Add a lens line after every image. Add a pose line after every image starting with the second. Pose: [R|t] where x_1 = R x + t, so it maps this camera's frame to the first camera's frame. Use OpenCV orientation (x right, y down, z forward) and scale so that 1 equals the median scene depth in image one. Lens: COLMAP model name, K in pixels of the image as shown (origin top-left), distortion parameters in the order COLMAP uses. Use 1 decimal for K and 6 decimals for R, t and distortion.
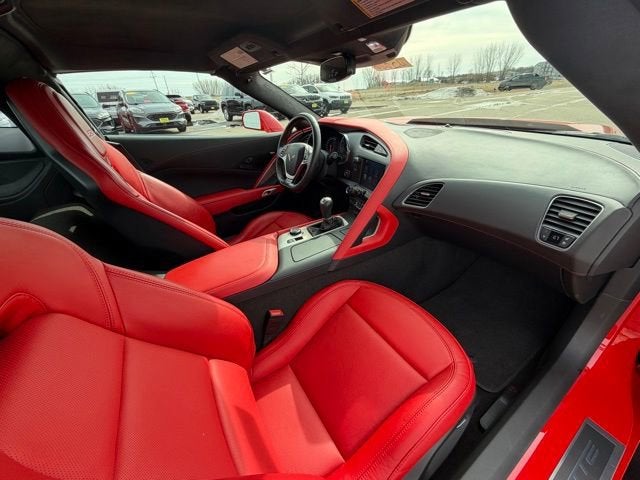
lens RADIAL K [[254.7, 0, 319.1], [0, 254.7, 239.7], [0, 0, 1]] dist [0.001167, -0.000477]
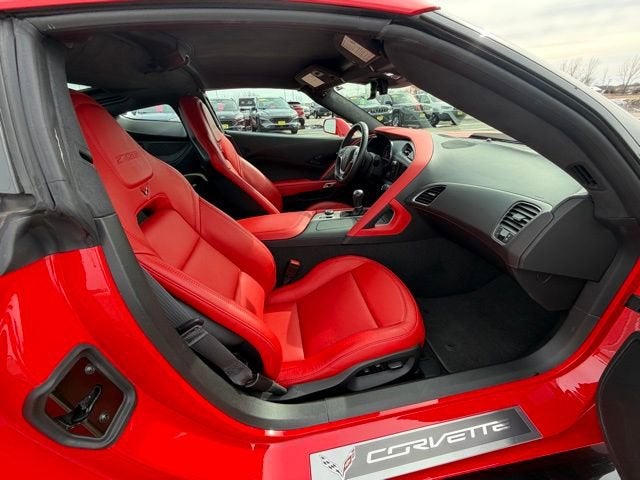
lens RADIAL K [[254.7, 0, 319.7], [0, 254.7, 240.1], [0, 0, 1]] dist [0.001167, -0.000477]
pose [[0.927676, 0.194250, -0.318880, 0.316875], [-0.201676, 0.979402, 0.009908, 0.108033], [0.314236, 0.055119, 0.947743, -0.236660]]
